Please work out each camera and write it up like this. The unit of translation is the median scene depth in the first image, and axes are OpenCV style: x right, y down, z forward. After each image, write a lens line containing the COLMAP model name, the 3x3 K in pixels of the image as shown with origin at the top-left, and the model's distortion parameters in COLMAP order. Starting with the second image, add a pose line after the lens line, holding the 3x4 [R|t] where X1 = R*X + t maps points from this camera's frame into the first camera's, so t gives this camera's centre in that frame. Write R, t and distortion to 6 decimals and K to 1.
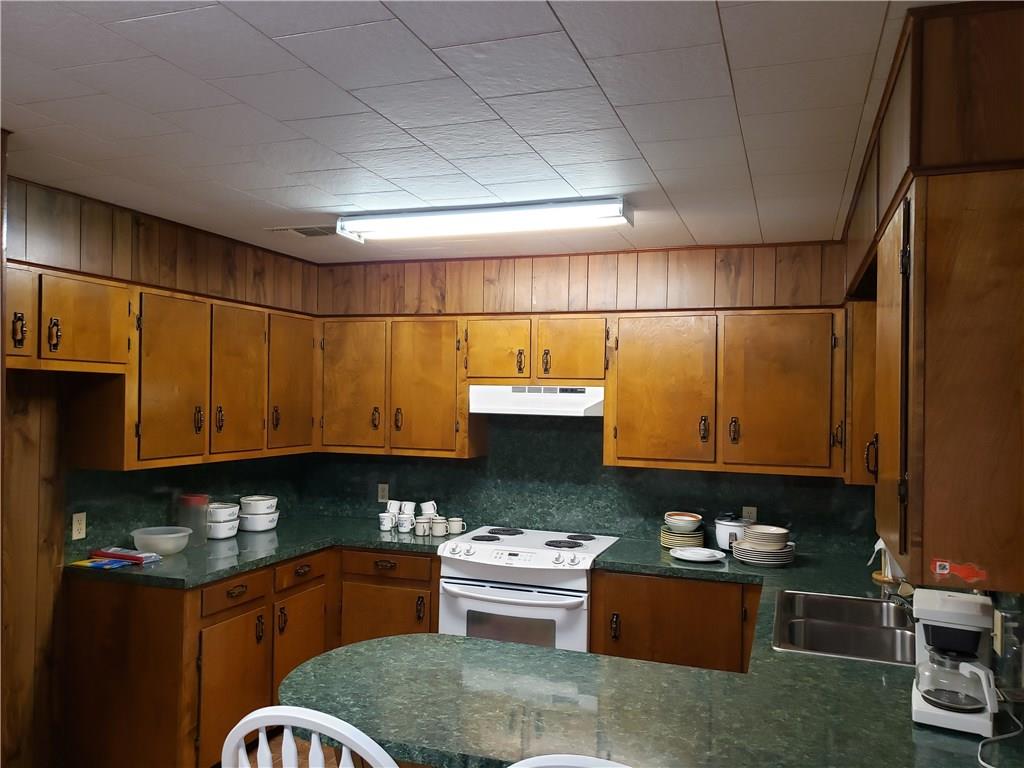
lens RADIAL K [[789.9, 0, 509.6], [0, 789.9, 381.7], [0, 0, 1]] dist [0.027290, -0.022958]
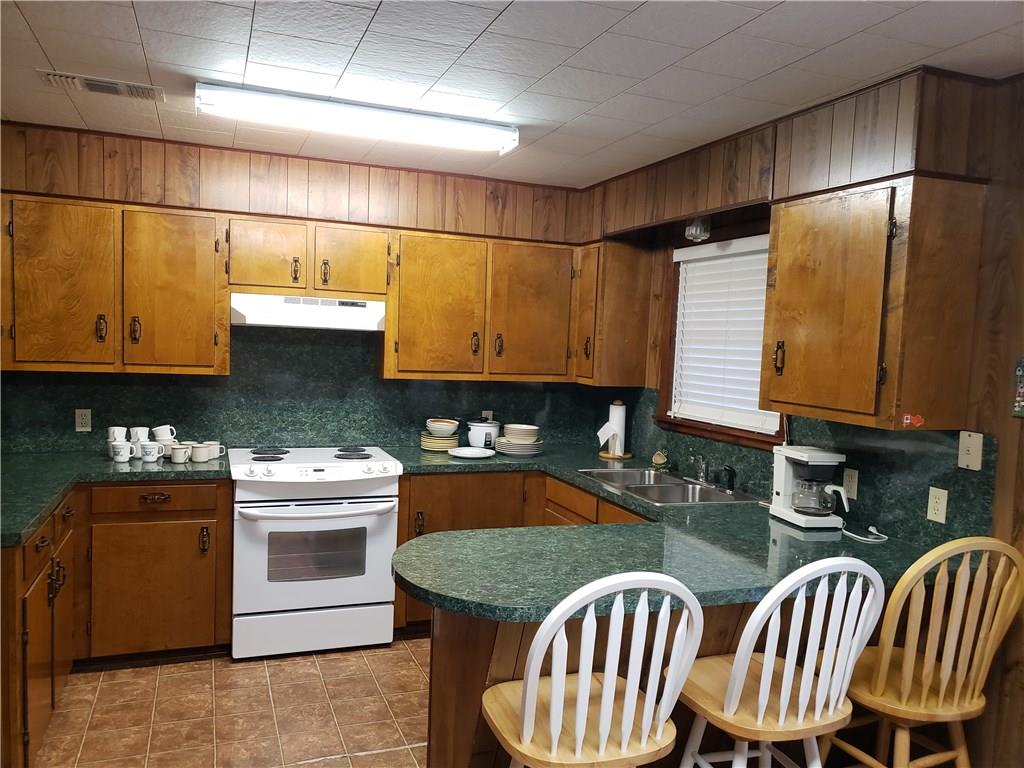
lens RADIAL K [[789.9, 0, 508.4], [0, 789.9, 407.0], [0, 0, 1]] dist [0.027290, -0.022958]
pose [[0.756183, -0.042596, 0.652972, -0.434346], [-0.039909, 0.993019, 0.110996, 0.021458], [-0.653142, -0.109993, 0.749204, 0.111082]]
